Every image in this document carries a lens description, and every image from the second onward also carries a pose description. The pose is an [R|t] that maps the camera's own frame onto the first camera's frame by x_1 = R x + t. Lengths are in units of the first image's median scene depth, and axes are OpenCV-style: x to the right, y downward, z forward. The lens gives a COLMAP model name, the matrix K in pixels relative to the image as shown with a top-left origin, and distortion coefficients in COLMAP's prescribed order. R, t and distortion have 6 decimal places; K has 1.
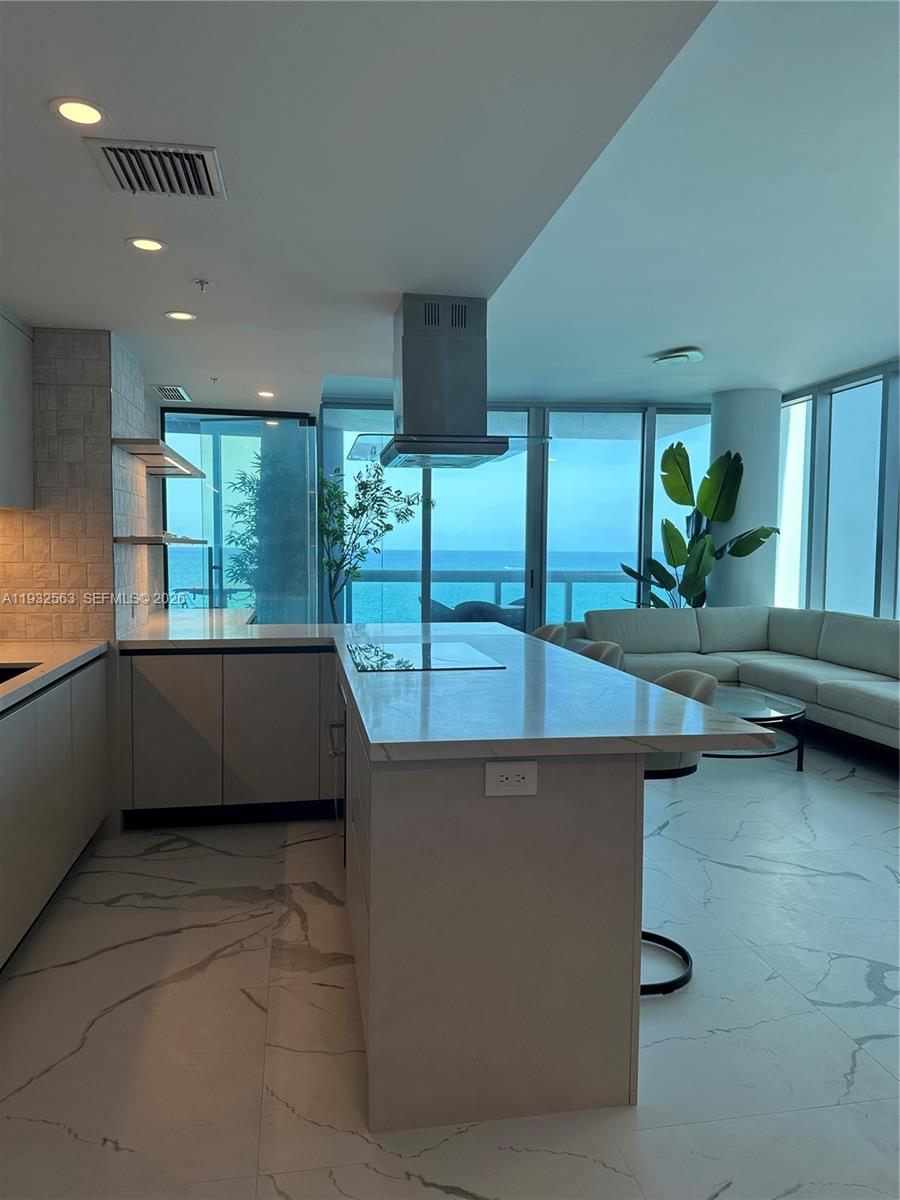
lens RADIAL K [[841.0, 0, 459.0], [0, 841.0, 604.1], [0, 0, 1]] dist [0.055871, -0.080172]
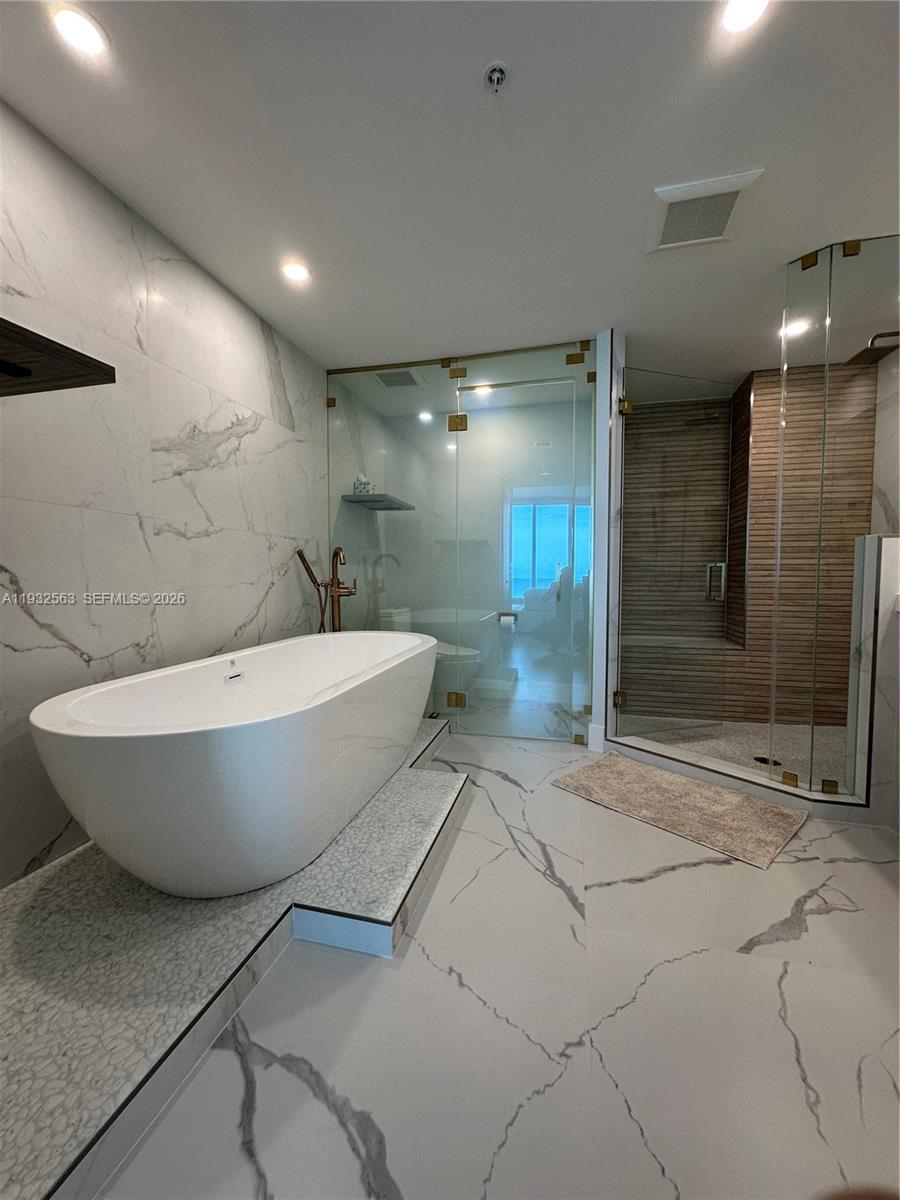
lens RADIAL K [[480.8, 0, 449.4], [0, 480.8, 599.9], [0, 0, 1]] dist [-0.007445, 0.001344]
pose [[-0.904992, -0.030232, 0.424353, 0.135219], [0.021724, 0.992887, 0.117064, 0.018189], [-0.424873, 0.115161, -0.897898, 0.710485]]
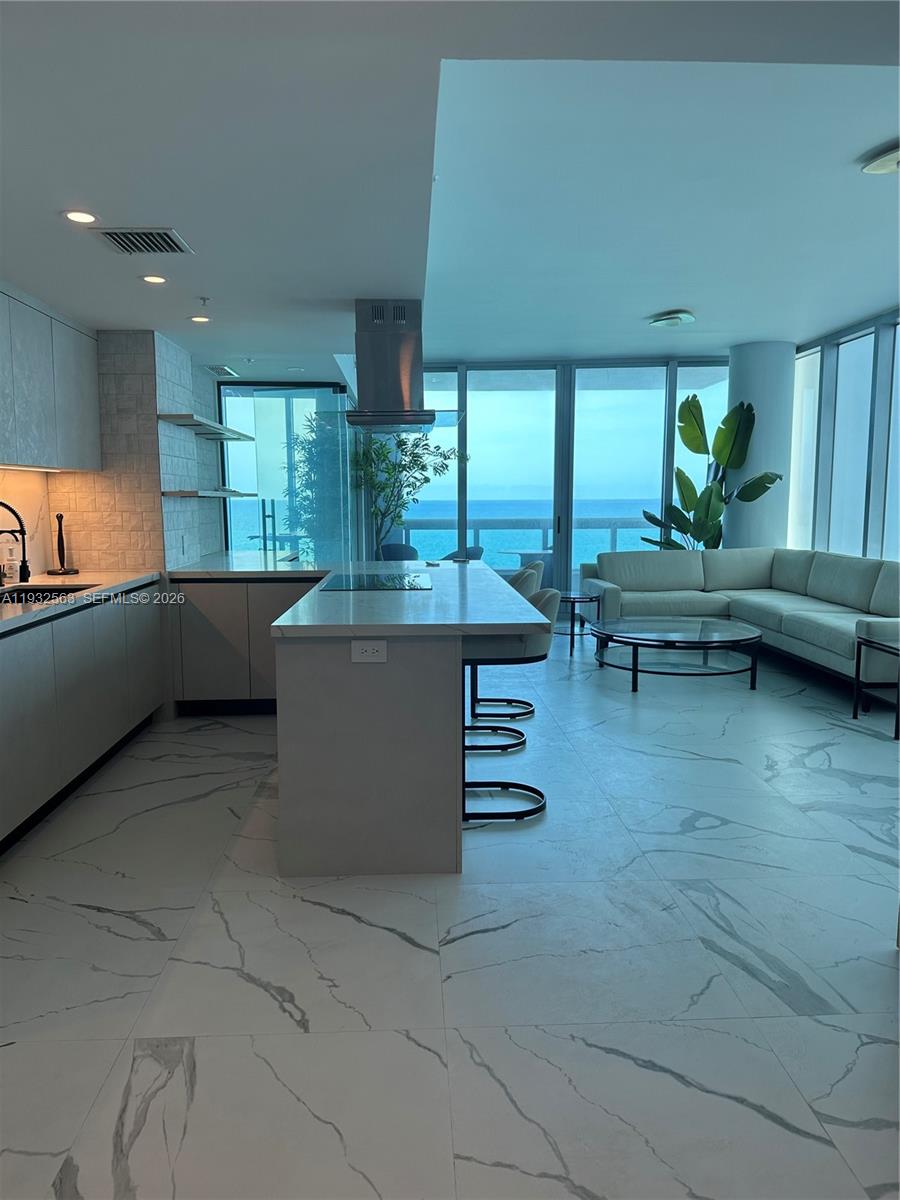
lens RADIAL K [[841.0, 0, 455.7], [0, 841.0, 604.9], [0, 0, 1]] dist [0.055871, -0.080172]
pose [[0.991169, 0.004147, -0.132542, 0.138399], [0.003679, 0.998266, 0.058748, 0.013011], [0.132556, -0.058716, 0.989435, -0.153268]]
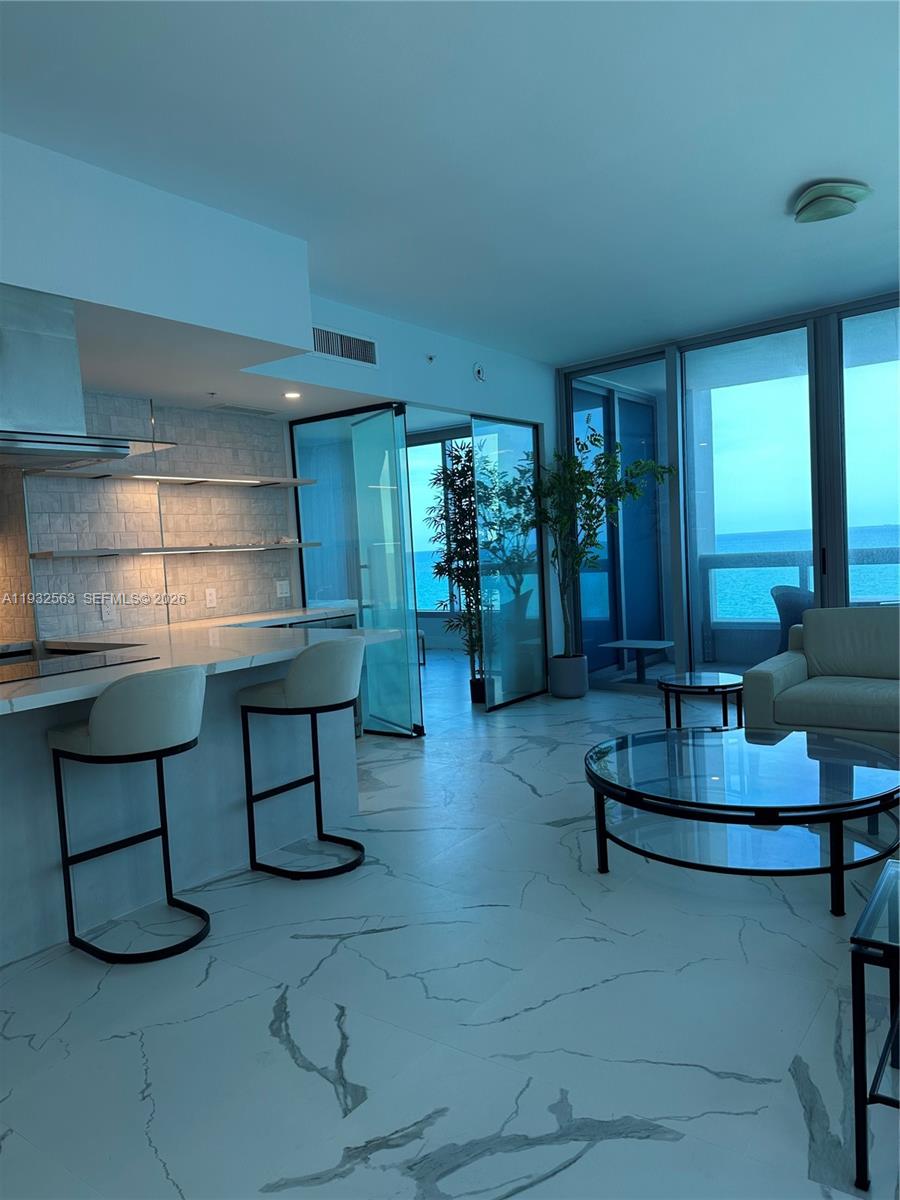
lens RADIAL K [[841.0, 0, 450.4], [0, 841.0, 602.2], [0, 0, 1]] dist [0.055871, -0.080172]
pose [[0.684496, 0.000230, -0.729016, 0.560665], [0.012695, 0.999845, 0.012235, -0.011900], [0.728906, -0.017629, 0.684387, 0.400589]]
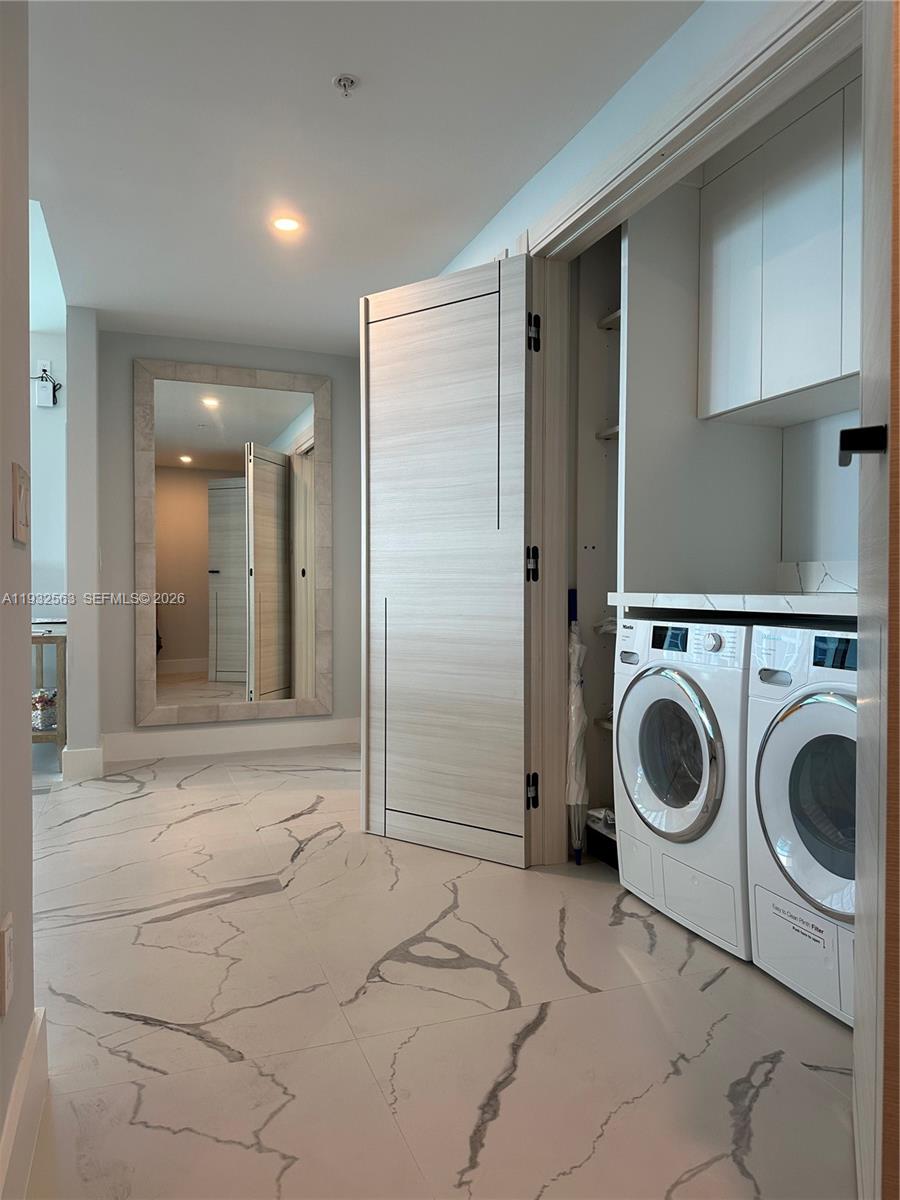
lens RADIAL K [[841.0, 0, 451.7], [0, 841.0, 605.9], [0, 0, 1]] dist [0.055871, -0.080172]
pose [[-0.168554, -0.031264, 0.985197, -0.130876], [0.066930, 0.996827, 0.043084, 0.035450], [-0.983417, 0.073201, -0.165927, 0.501467]]
